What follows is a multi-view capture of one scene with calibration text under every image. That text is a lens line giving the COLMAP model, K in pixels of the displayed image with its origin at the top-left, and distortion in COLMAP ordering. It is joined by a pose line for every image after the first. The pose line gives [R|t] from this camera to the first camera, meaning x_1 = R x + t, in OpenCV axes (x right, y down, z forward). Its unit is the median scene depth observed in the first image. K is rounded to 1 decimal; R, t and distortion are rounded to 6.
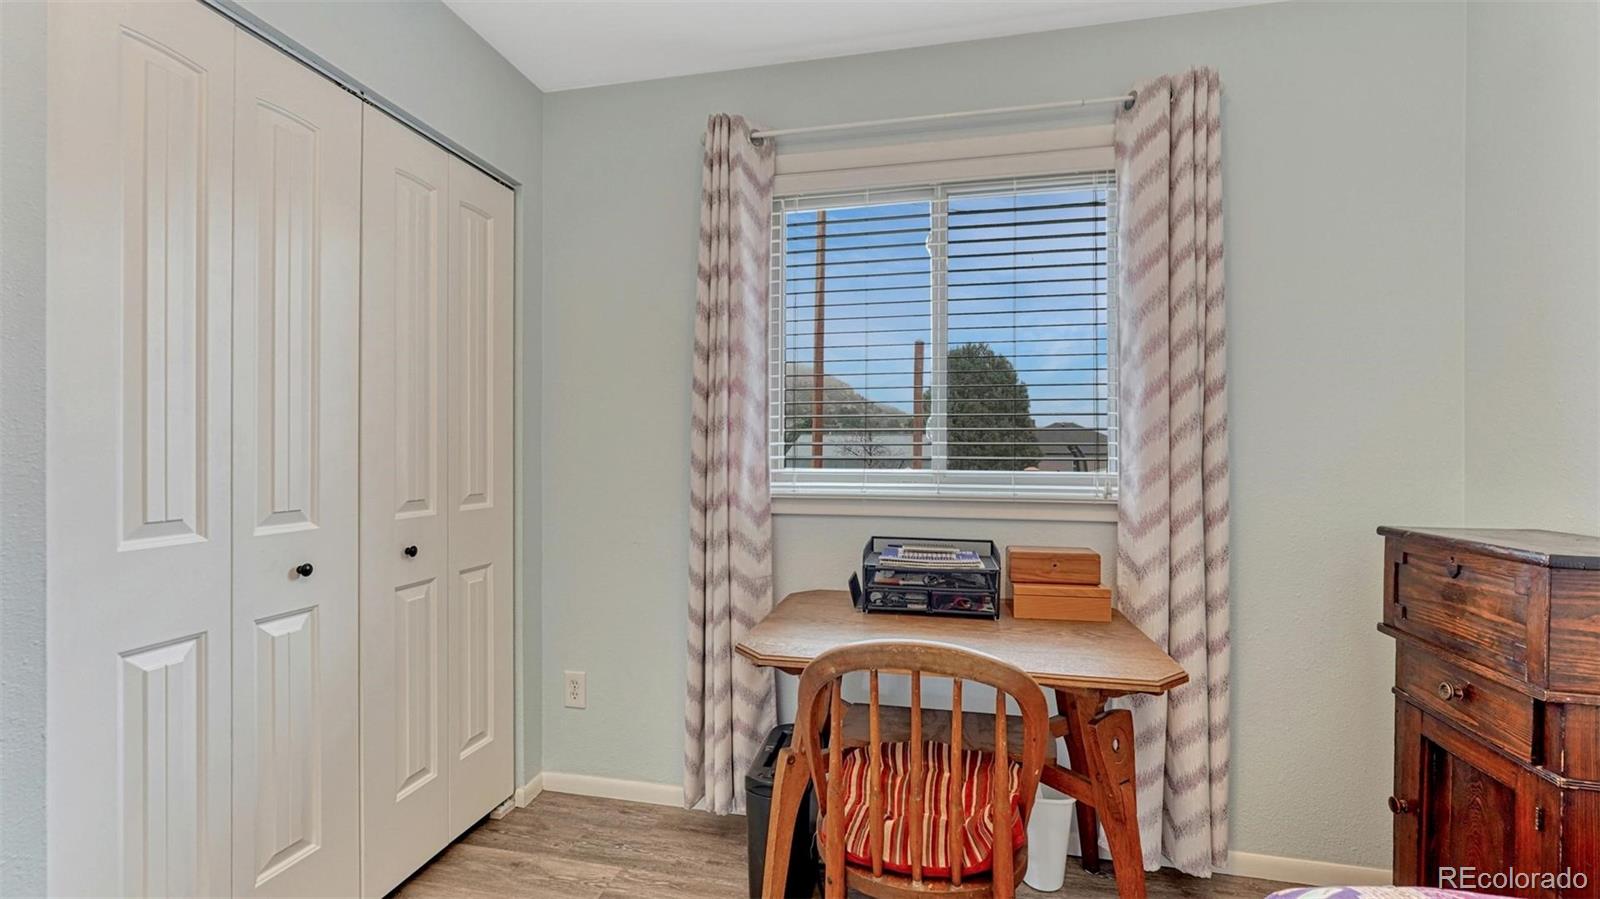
lens RADIAL K [[667.9, 0, 805.2], [0, 667.9, 441.9], [0, 0, 1]] dist [-0.008744, 0.000840]
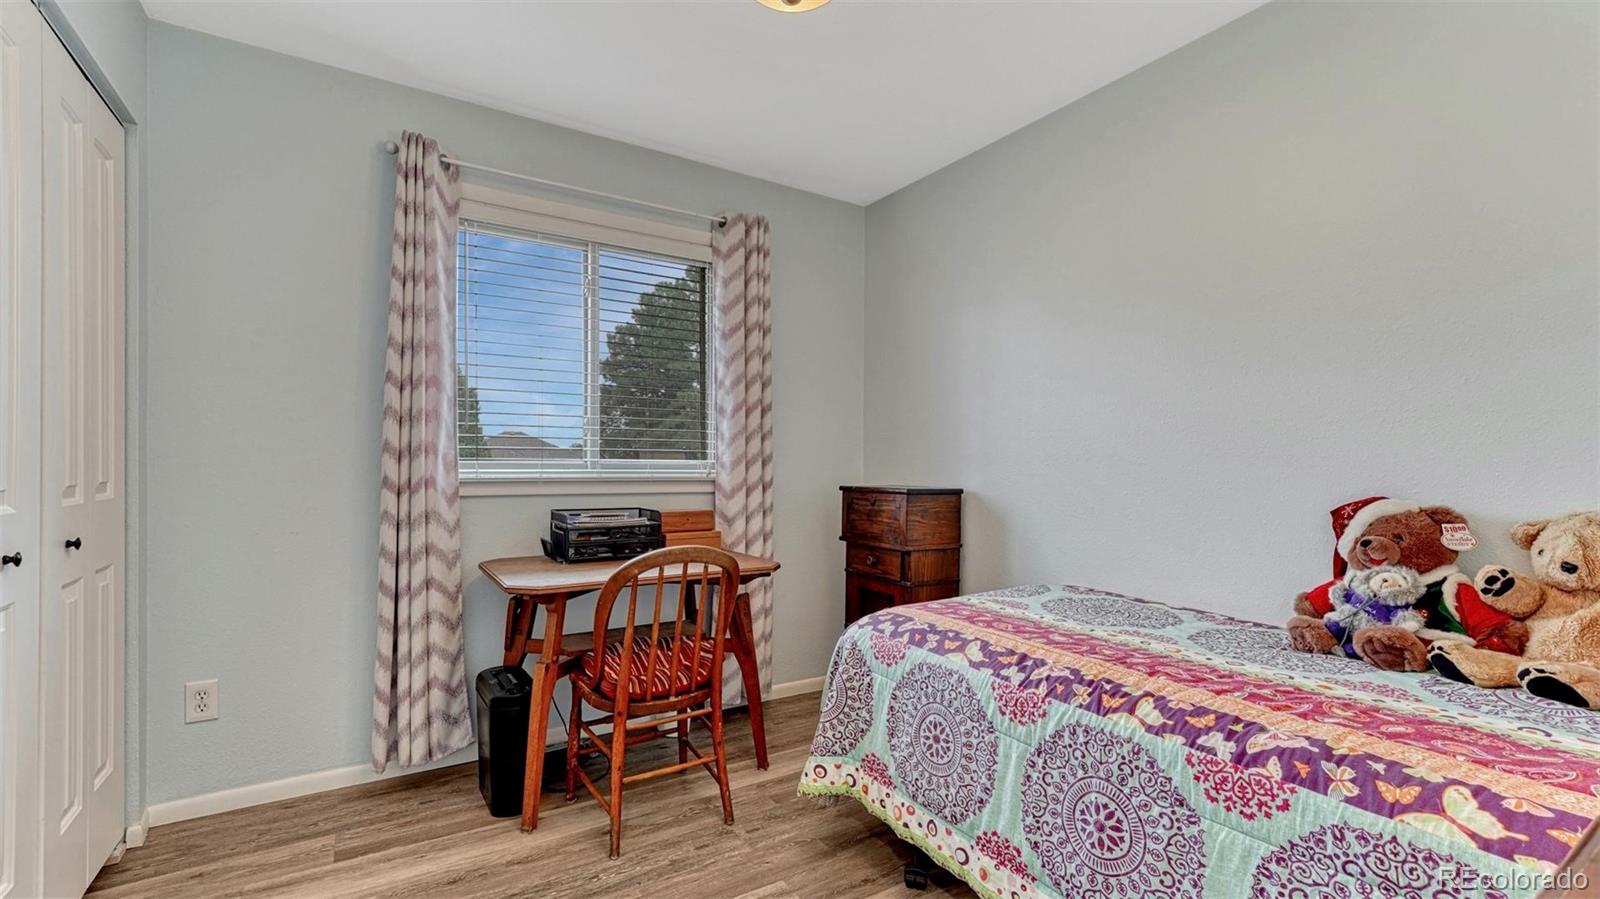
lens RADIAL K [[686.1, 0, 800.0], [0, 686.1, 449.5], [0, 0, 1]] dist [0.001162, 0.000130]
pose [[0.708027, 0.017708, 0.705963, -0.523520], [-0.012892, 0.999843, -0.012150, 0.038576], [-0.706068, -0.000499, 0.708144, -0.276034]]
